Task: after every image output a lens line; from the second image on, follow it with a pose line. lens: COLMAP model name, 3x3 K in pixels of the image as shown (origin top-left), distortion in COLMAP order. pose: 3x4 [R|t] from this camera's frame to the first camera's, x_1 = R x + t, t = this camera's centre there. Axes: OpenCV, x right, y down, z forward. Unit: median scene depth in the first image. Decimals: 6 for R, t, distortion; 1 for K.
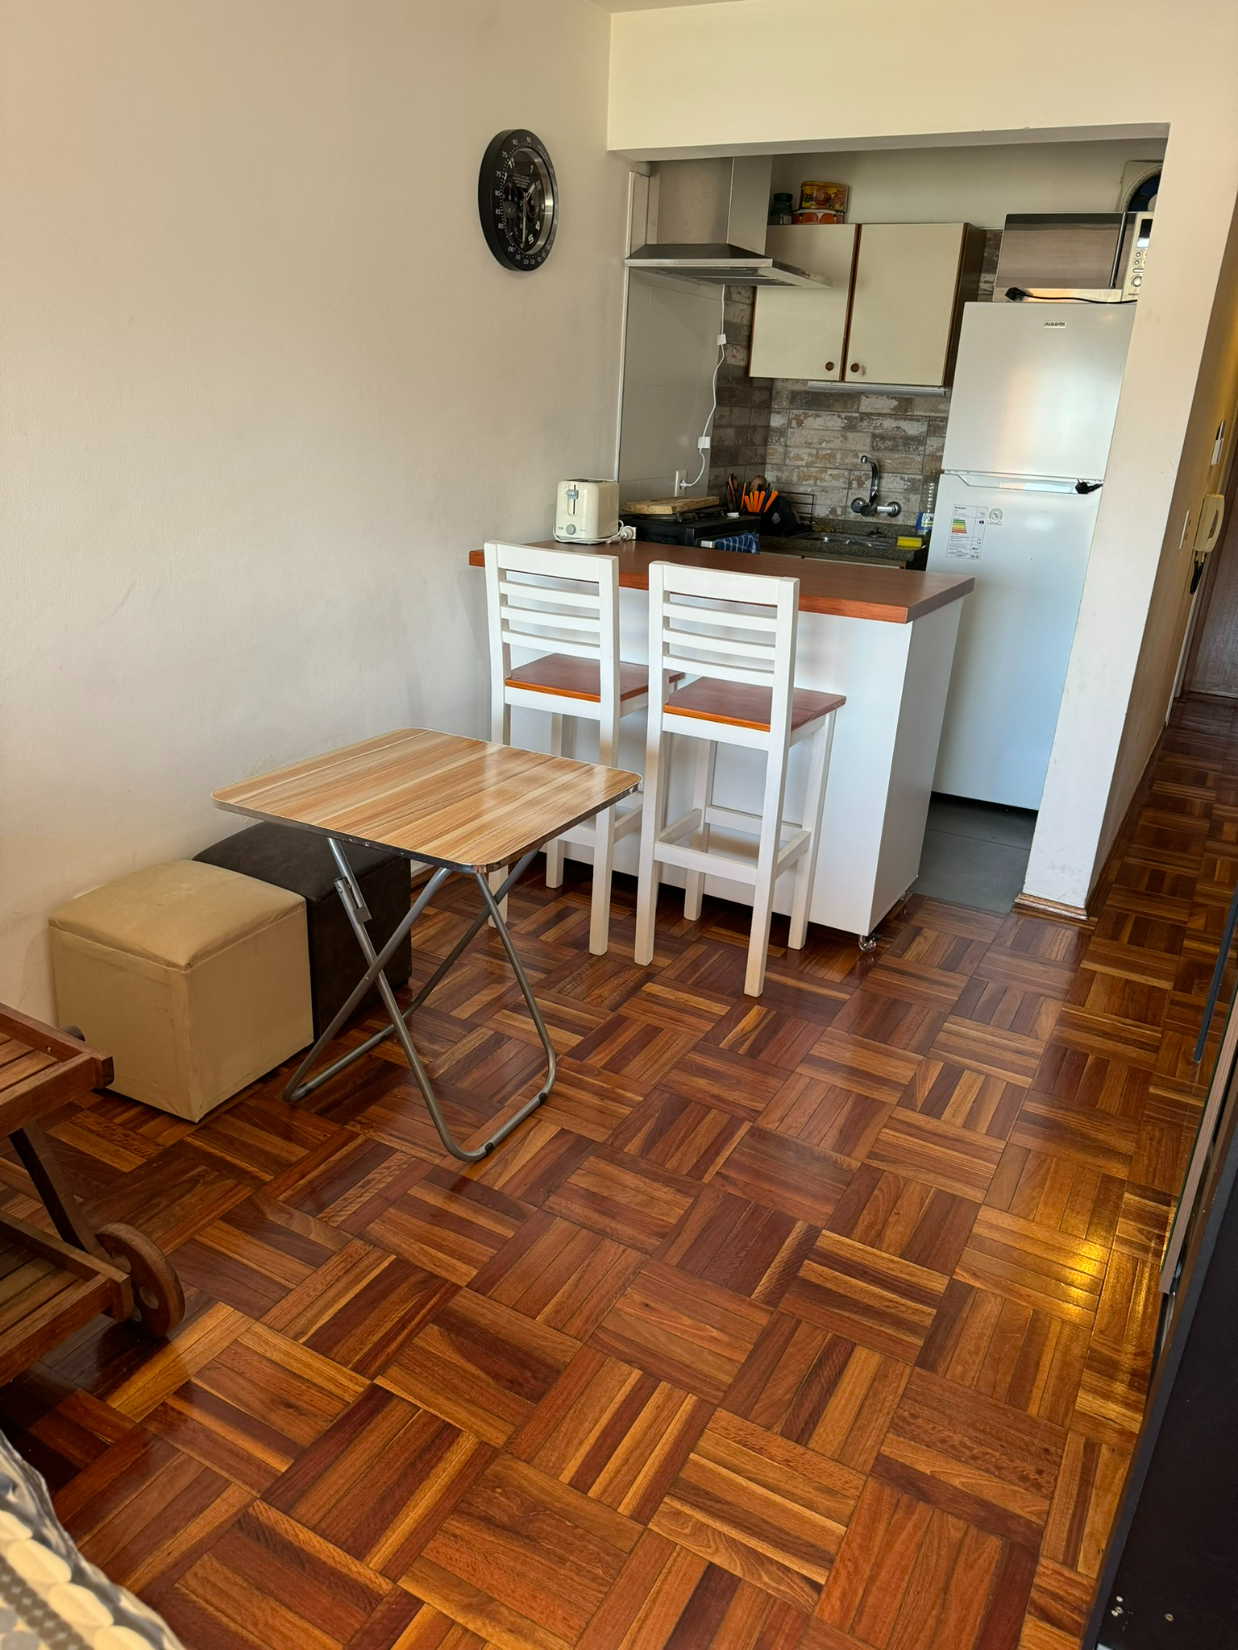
lens RADIAL K [[1145.4, 0, 619.0], [0, 1145.4, 825.0], [0, 0, 1]] dist [0.111573, -0.195694]
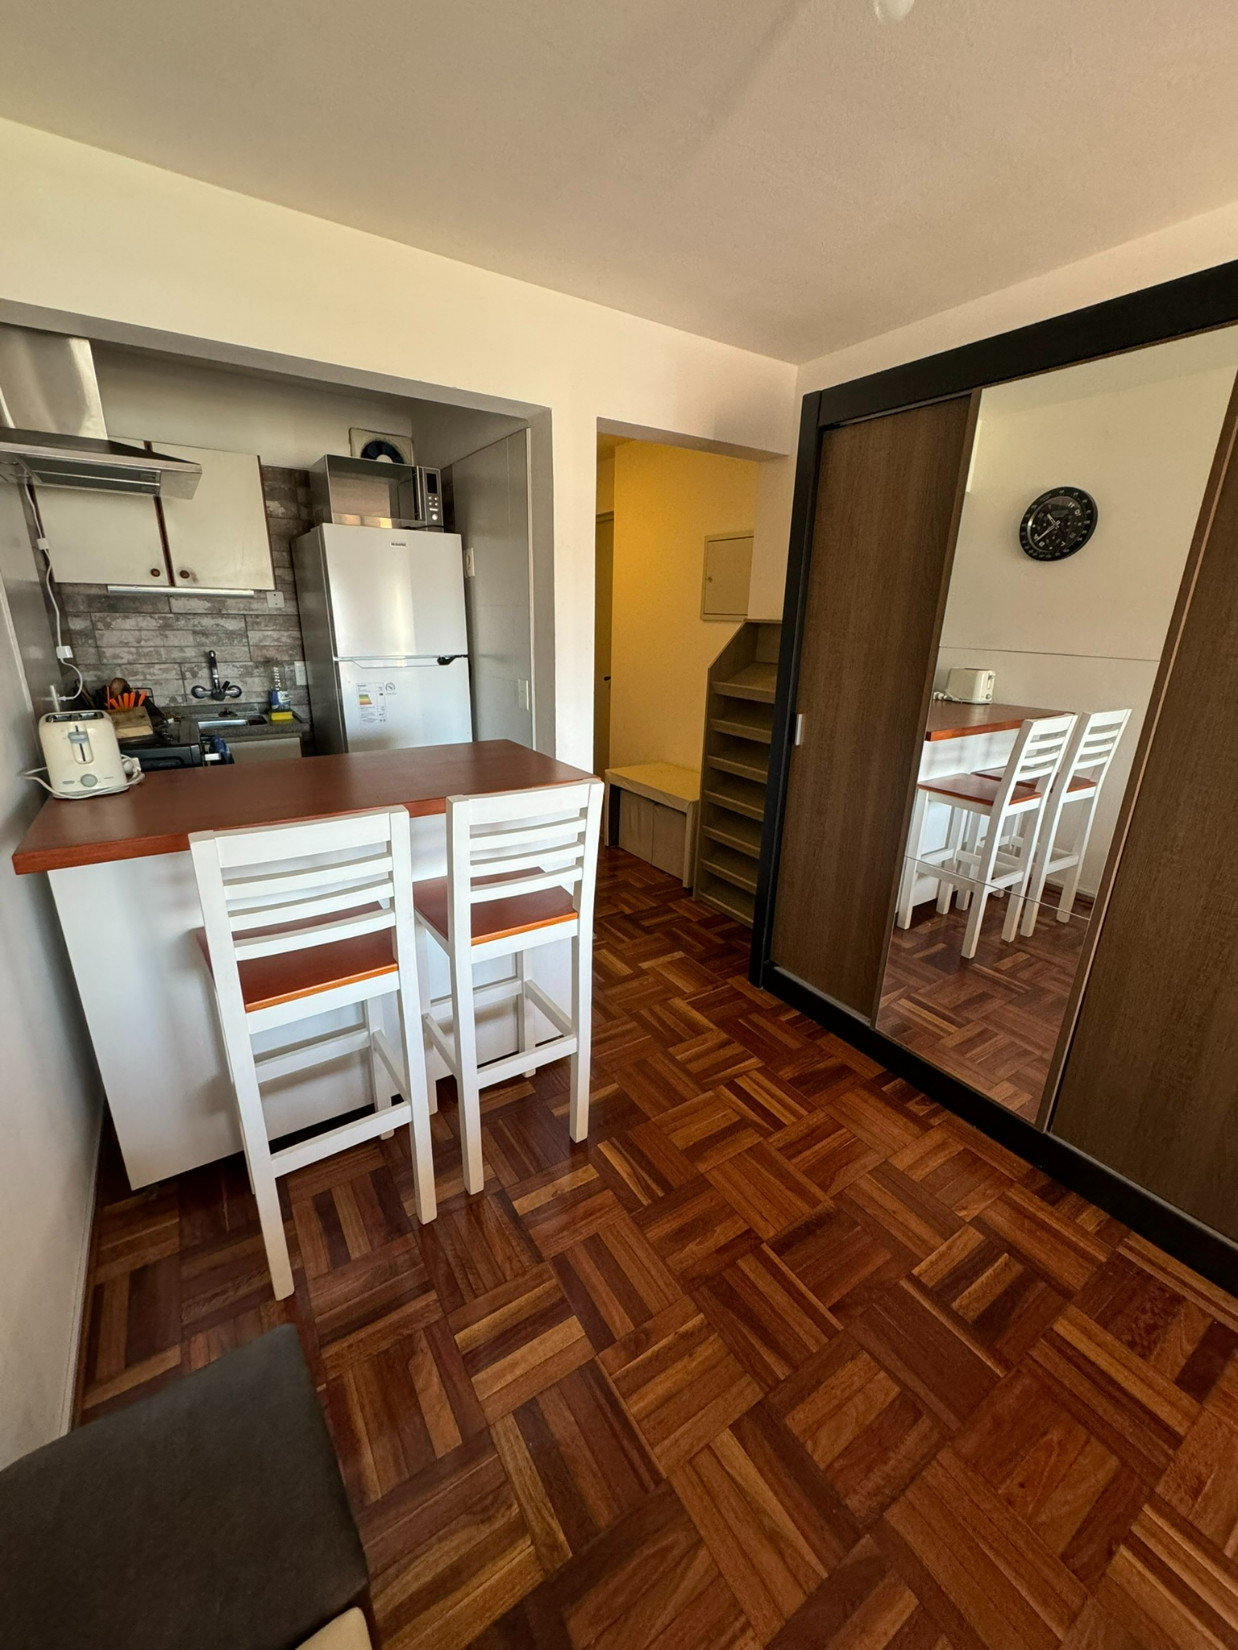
lens RADIAL K [[653.9, 0, 619.0], [0, 653.9, 825.0], [0, 0, 1]] dist [-0.001566, -0.000430]
pose [[0.473460, -0.310693, 0.824200, -0.188328], [0.314217, 0.933735, 0.171482, -0.149330], [-0.822863, 0.177787, 0.539711, 0.371600]]
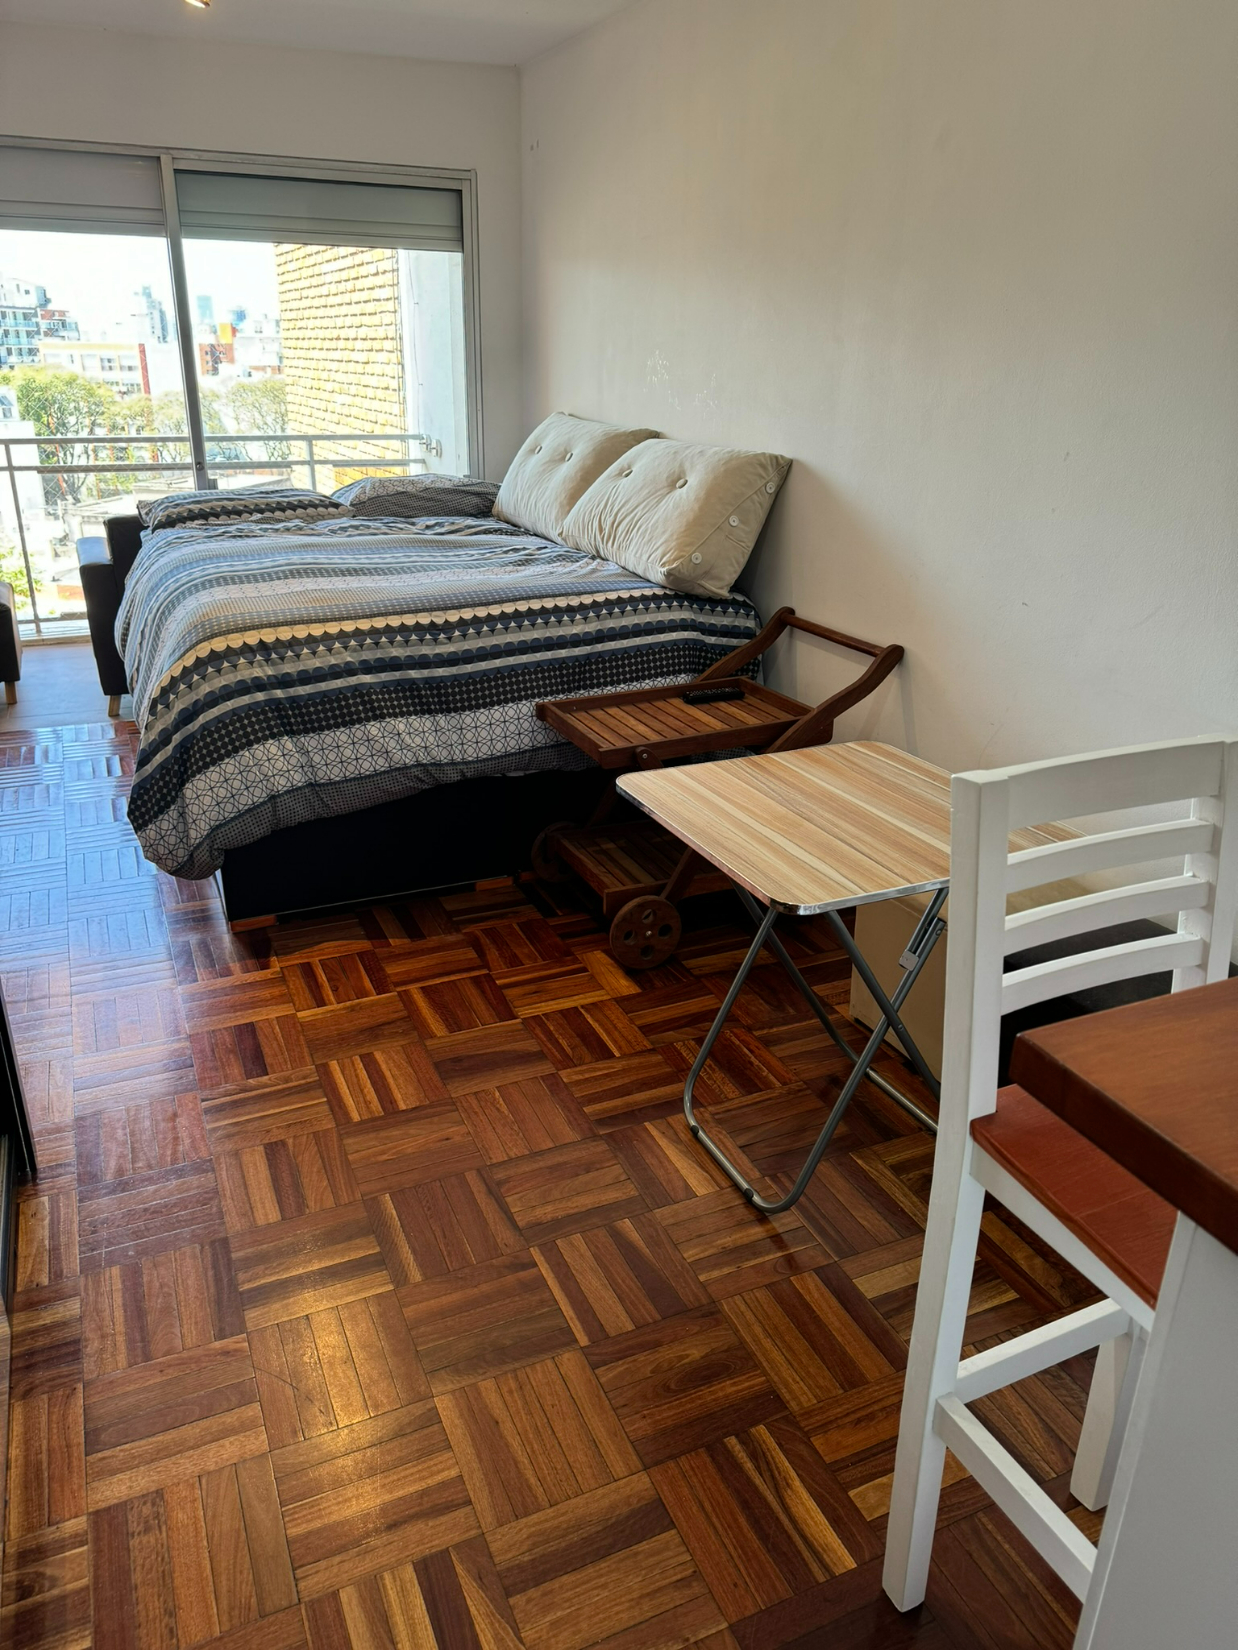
lens RADIAL K [[1145.4, 0, 619.0], [0, 1145.4, 825.0], [0, 0, 1]] dist [0.111573, -0.195694]
pose [[-0.592769, 0.248399, -0.766109, 0.312918], [-0.329674, 0.793061, 0.512220, -0.209723], [0.734806, 0.556194, -0.388211, 0.596584]]
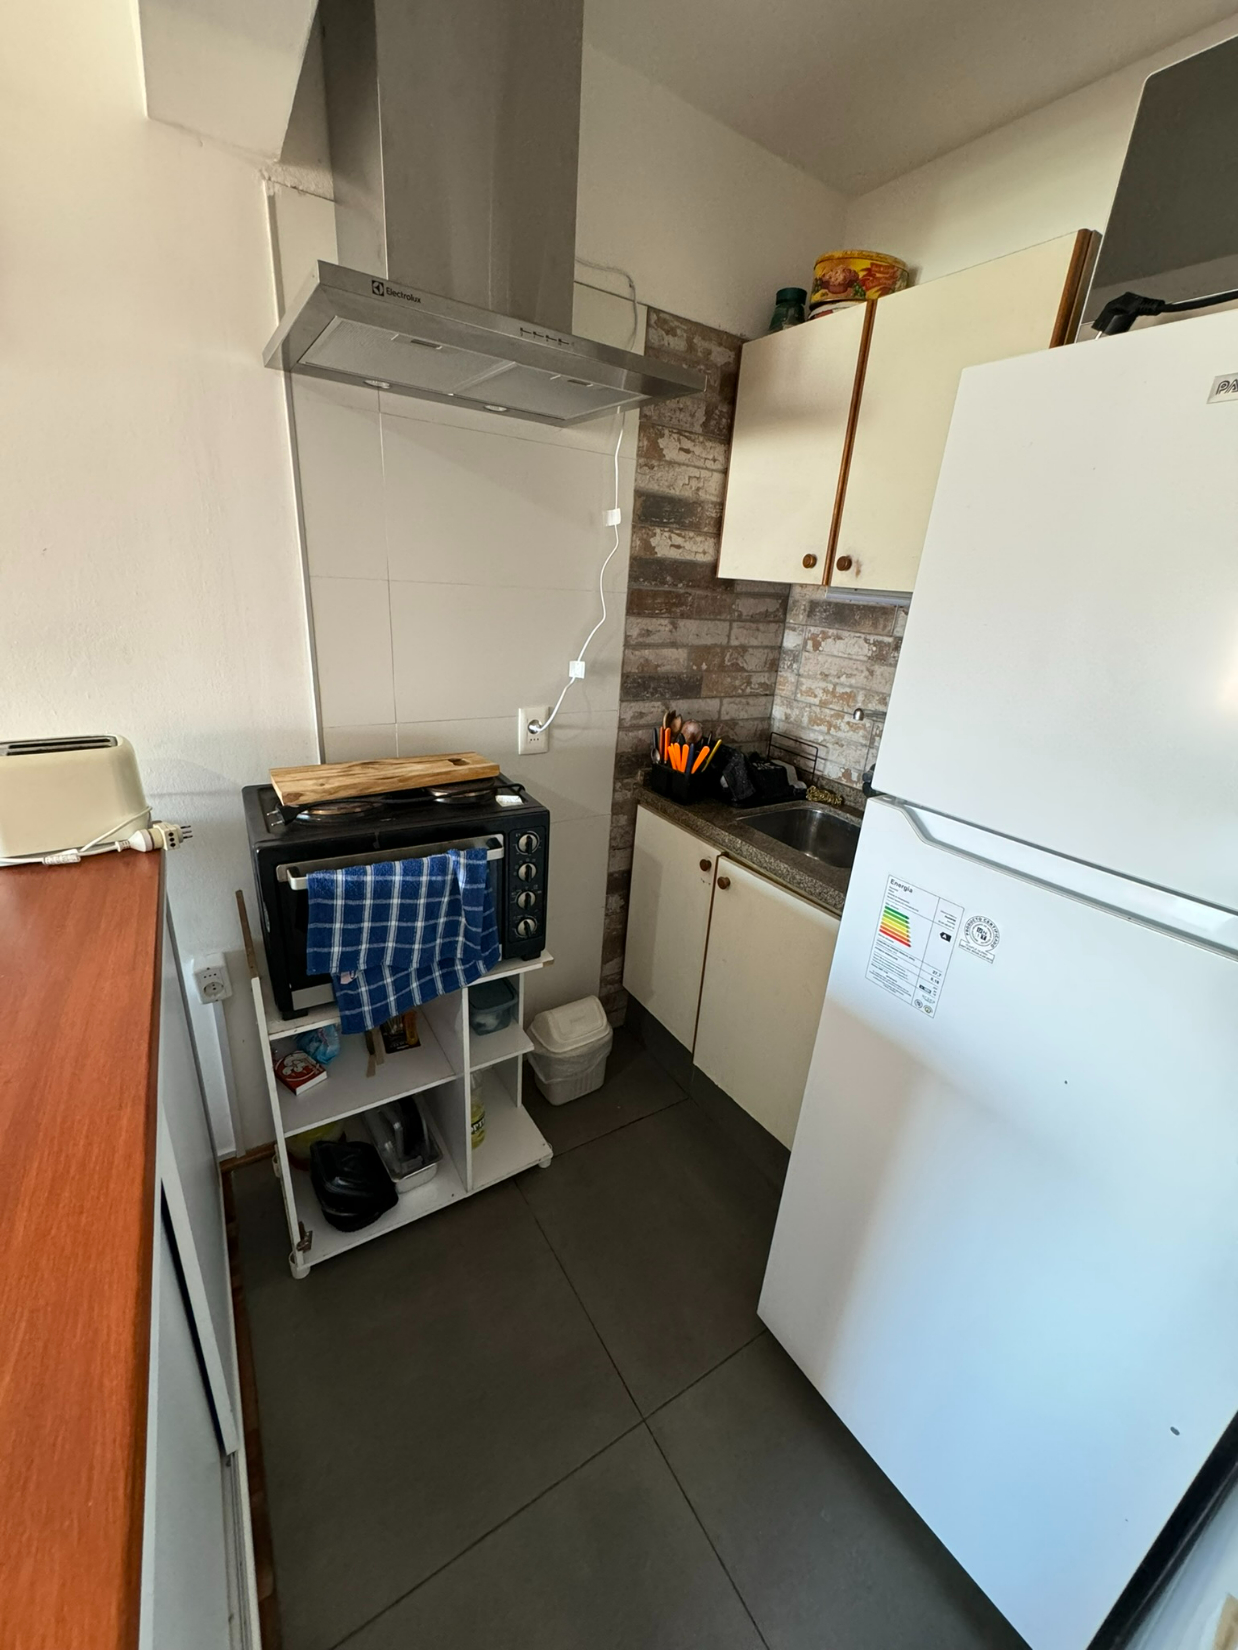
lens RADIAL K [[653.9, 0, 619.0], [0, 653.9, 825.0], [0, 0, 1]] dist [-0.001566, -0.000430]
pose [[0.876414, 0.182199, -0.445759, 0.276350], [-0.192505, 0.981038, 0.022502, -0.253499], [0.441407, 0.066090, 0.894870, 0.673602]]
